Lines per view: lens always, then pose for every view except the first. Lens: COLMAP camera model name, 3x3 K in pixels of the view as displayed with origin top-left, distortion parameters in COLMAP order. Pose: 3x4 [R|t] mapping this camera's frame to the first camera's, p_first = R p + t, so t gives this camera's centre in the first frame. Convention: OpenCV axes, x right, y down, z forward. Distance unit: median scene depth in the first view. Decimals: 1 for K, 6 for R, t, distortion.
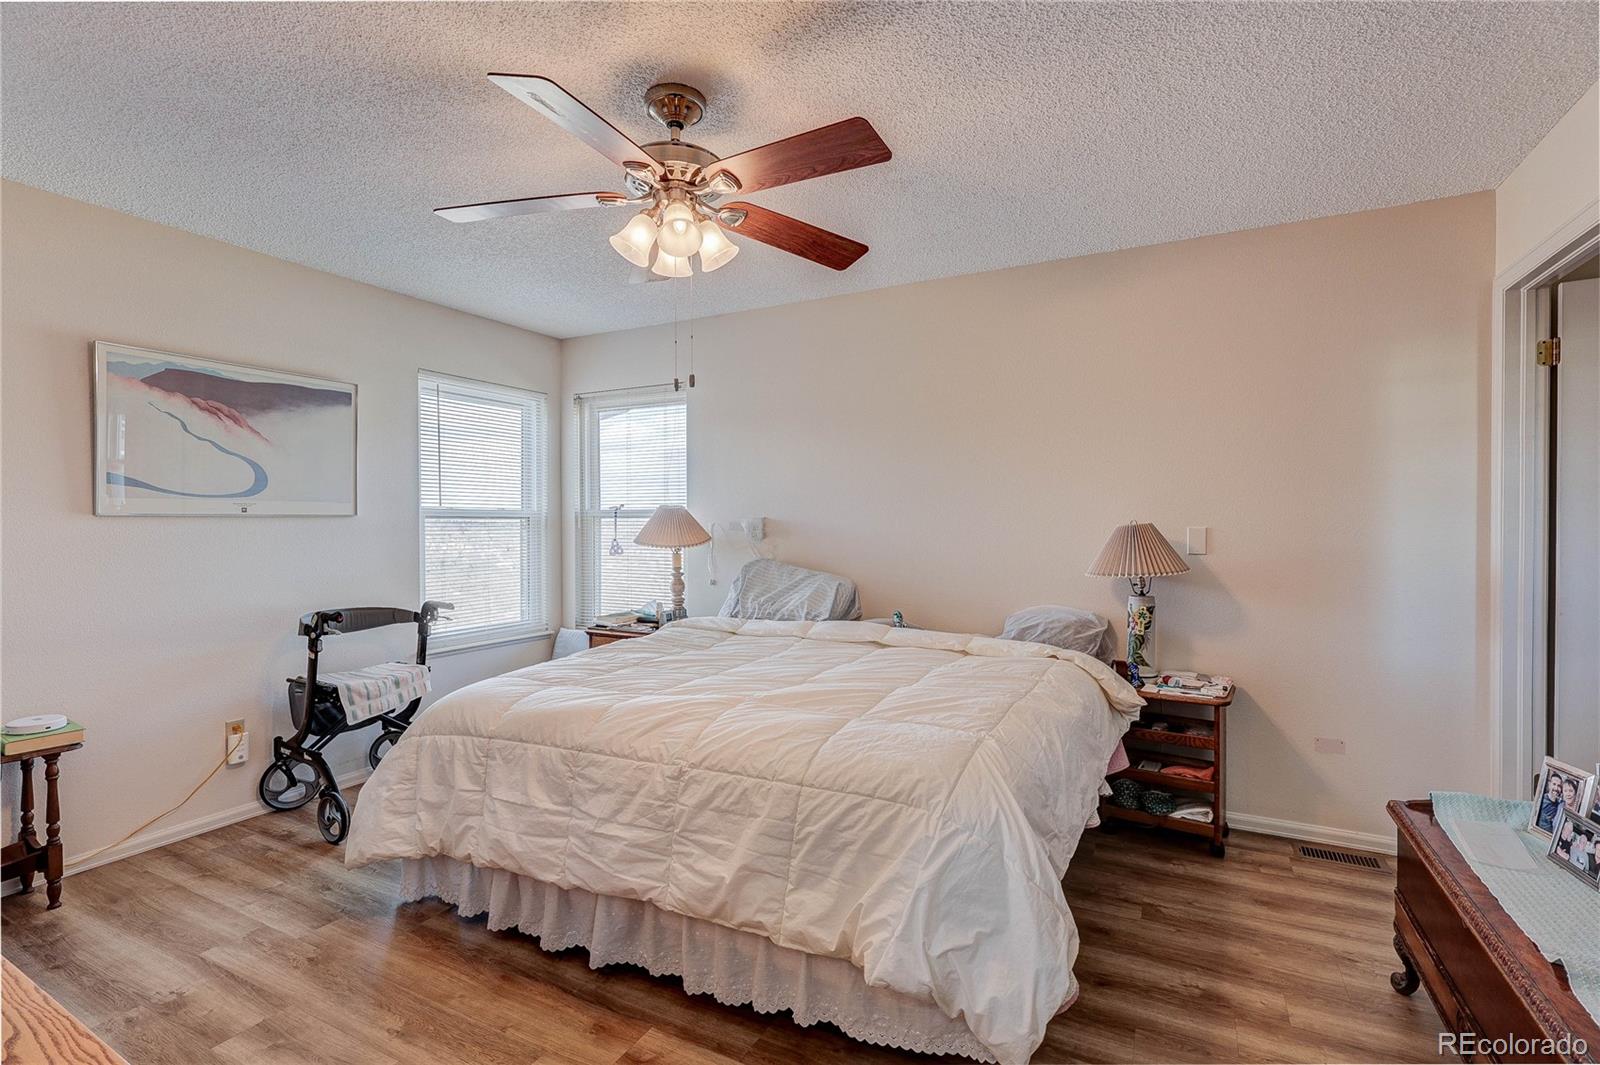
lens RADIAL K [[750.9, 0, 792.9], [0, 750.9, 529.8], [0, 0, 1]] dist [0.000183, -0.000070]
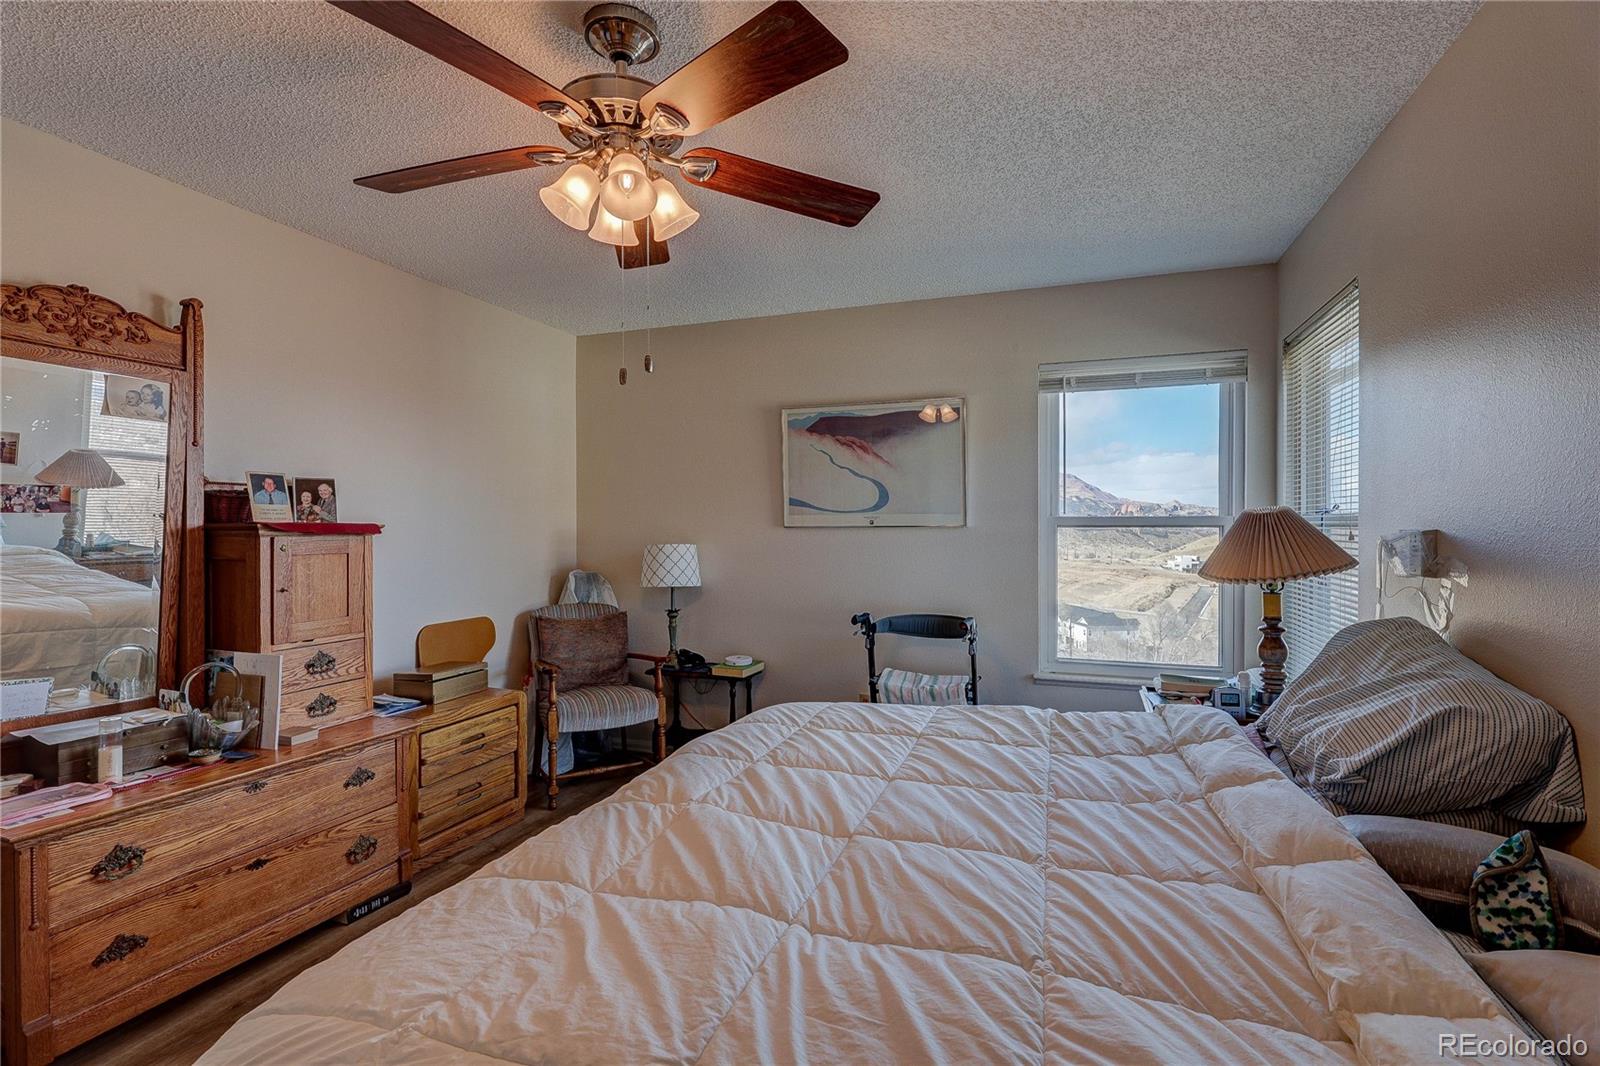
lens RADIAL K [[750.9, 0, 795.0], [0, 750.9, 528.4], [0, 0, 1]] dist [0.000183, -0.000070]
pose [[0.129549, 0.004730, -0.991562, 0.458677], [-0.006457, 0.999971, 0.003927, -0.021089], [0.991552, 0.005893, 0.129576, 0.732674]]
